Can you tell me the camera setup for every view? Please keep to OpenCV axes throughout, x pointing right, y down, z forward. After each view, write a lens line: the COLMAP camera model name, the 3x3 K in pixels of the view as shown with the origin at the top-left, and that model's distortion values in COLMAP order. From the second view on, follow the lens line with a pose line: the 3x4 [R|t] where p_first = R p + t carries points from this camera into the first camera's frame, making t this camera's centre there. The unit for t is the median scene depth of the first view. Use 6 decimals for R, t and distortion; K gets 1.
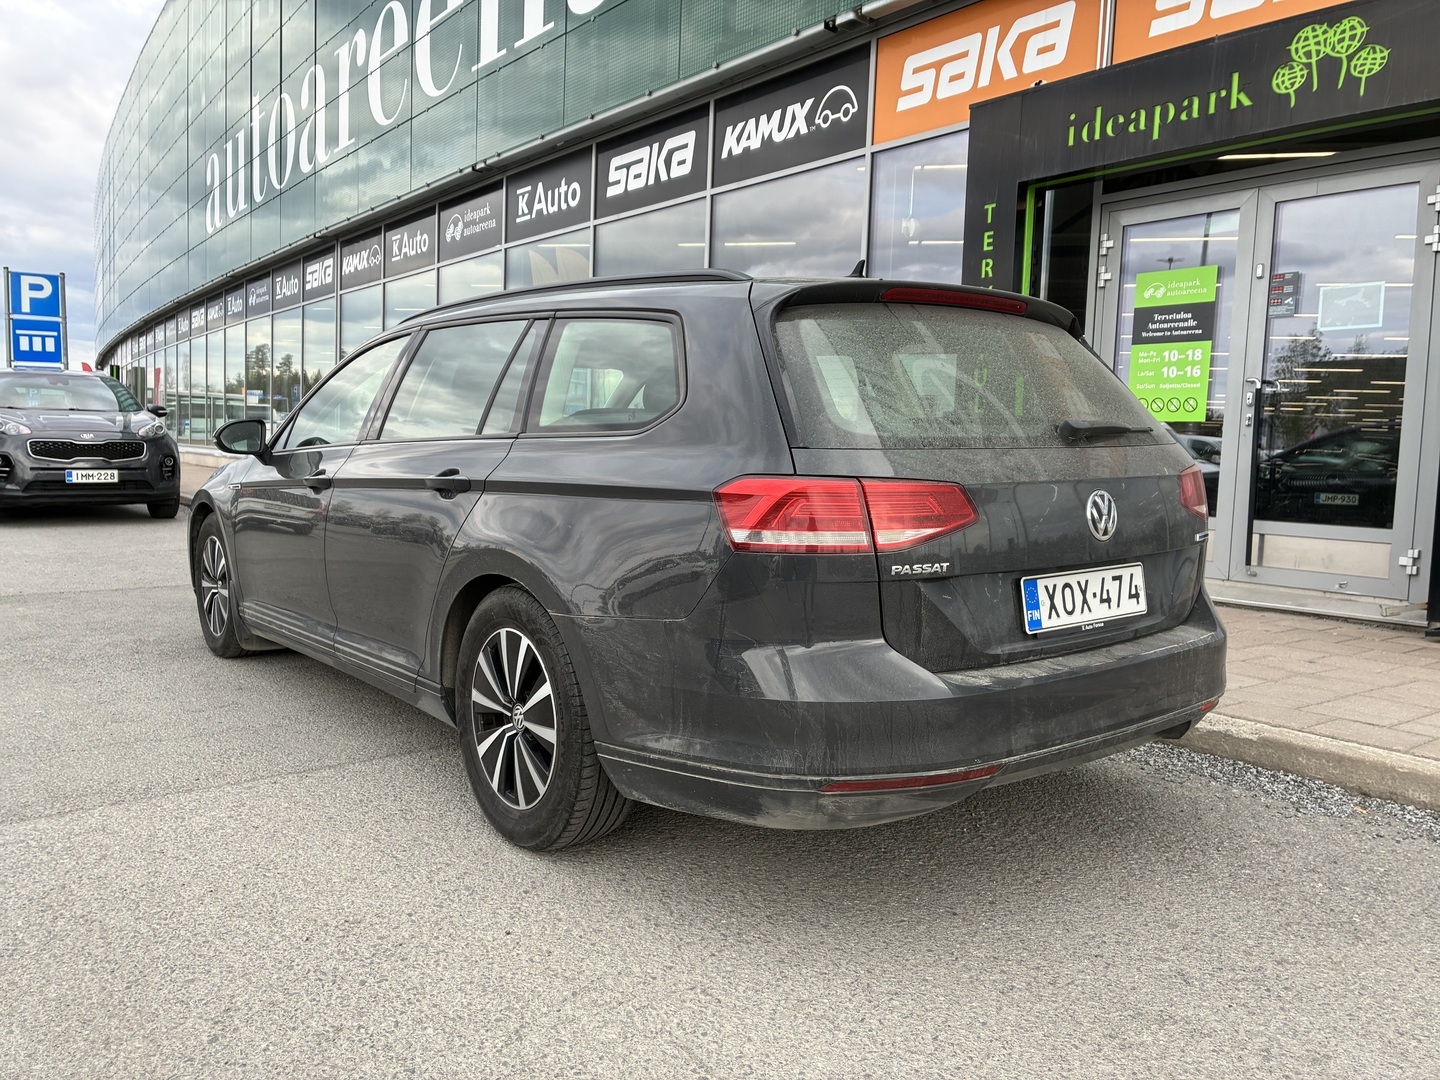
lens RADIAL K [[1113.5, 0, 734.0], [0, 1113.5, 523.1], [0, 0, 1]] dist [0.014487, 0.003096]
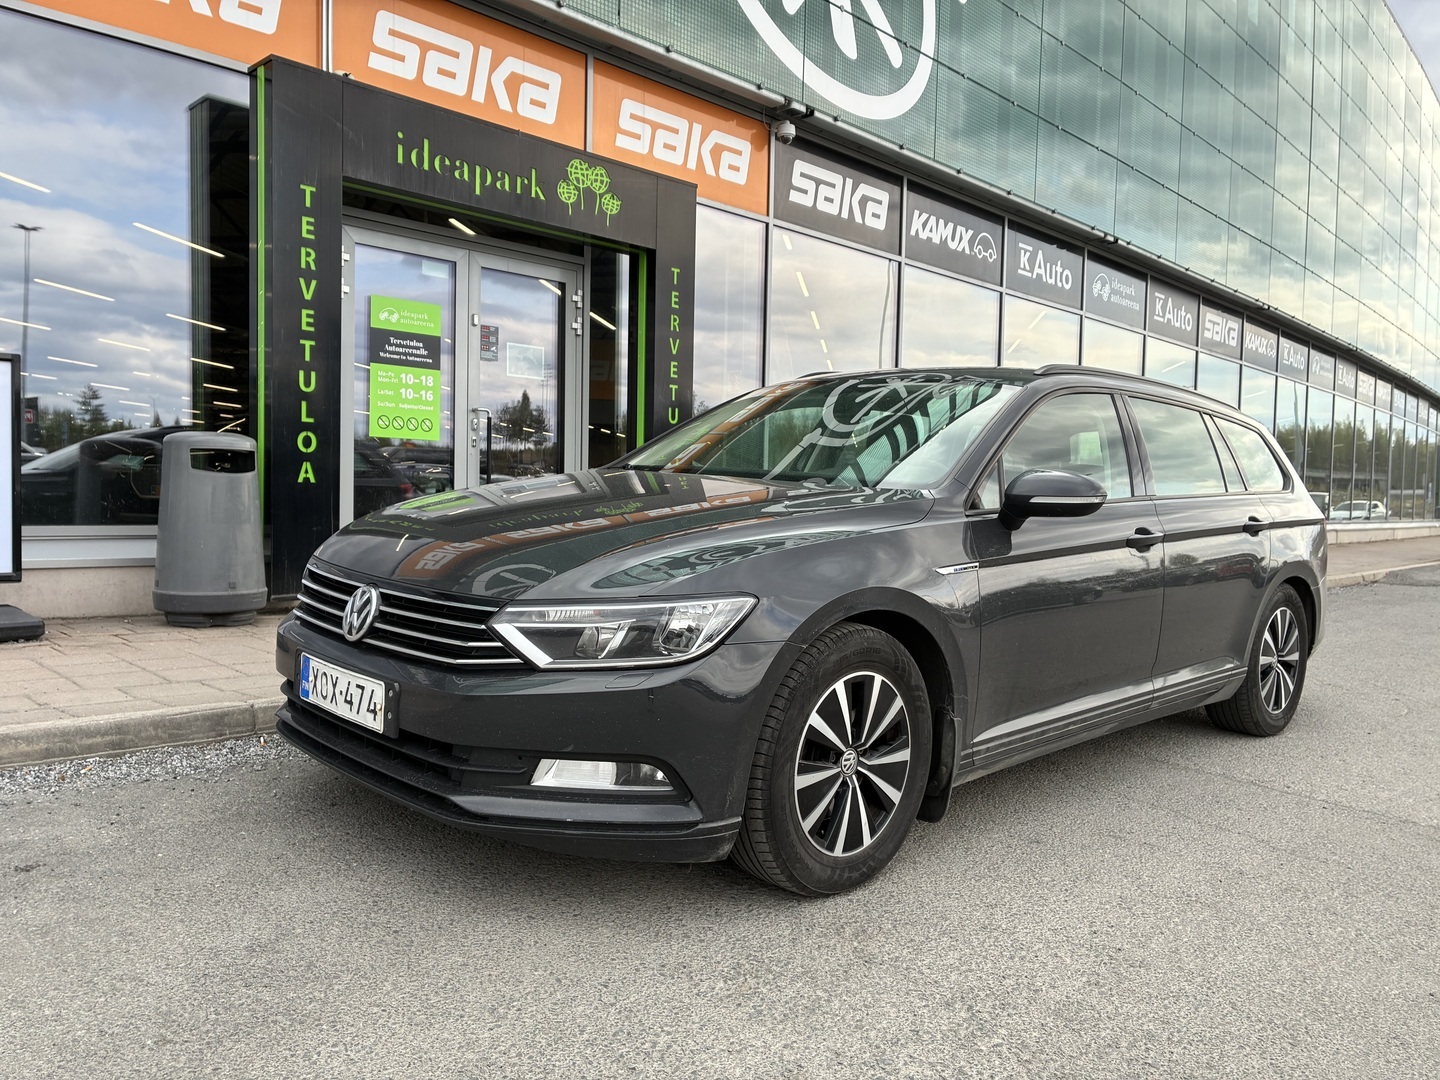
lens RADIAL K [[1012.8, 0, 720.0], [0, 1012.8, 540.0], [0, 0, 1]] dist [-0.040120, 0.000533]
pose [[-0.084974, -0.085977, 0.992667, -0.736186], [0.032849, 0.995487, 0.089033, -0.082287], [-0.995842, 0.040174, -0.081766, 0.915431]]
